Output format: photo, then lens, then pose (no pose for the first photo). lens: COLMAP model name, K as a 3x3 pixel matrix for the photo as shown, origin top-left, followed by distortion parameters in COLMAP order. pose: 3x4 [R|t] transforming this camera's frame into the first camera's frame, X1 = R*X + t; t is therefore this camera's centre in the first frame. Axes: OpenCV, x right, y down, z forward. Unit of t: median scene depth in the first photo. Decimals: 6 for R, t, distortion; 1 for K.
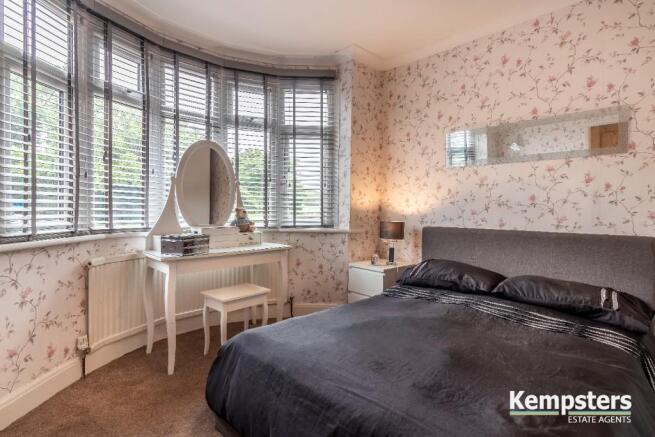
lens RADIAL K [[331.7, 0, 325.7], [0, 331.7, 216.9], [0, 0, 1]] dist [0.002389, -0.000342]
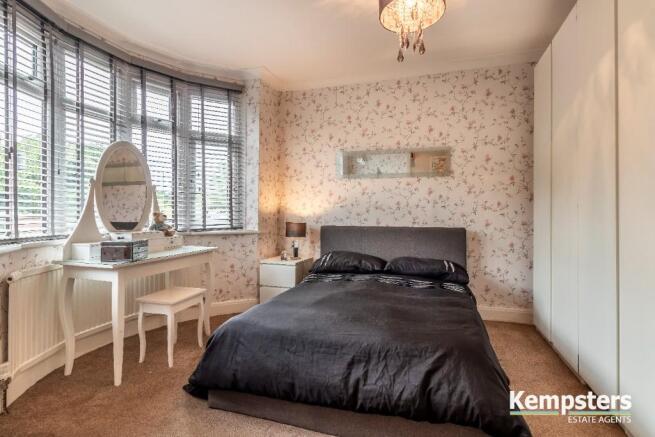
lens RADIAL K [[331.7, 0, 329.8], [0, 331.7, 216.2], [0, 0, 1]] dist [0.002389, -0.000342]
pose [[0.882939, -0.013692, 0.469289, -0.266395], [0.016933, 0.999853, -0.002687, -0.003075], [-0.469183, 0.010319, 0.883041, -0.106280]]
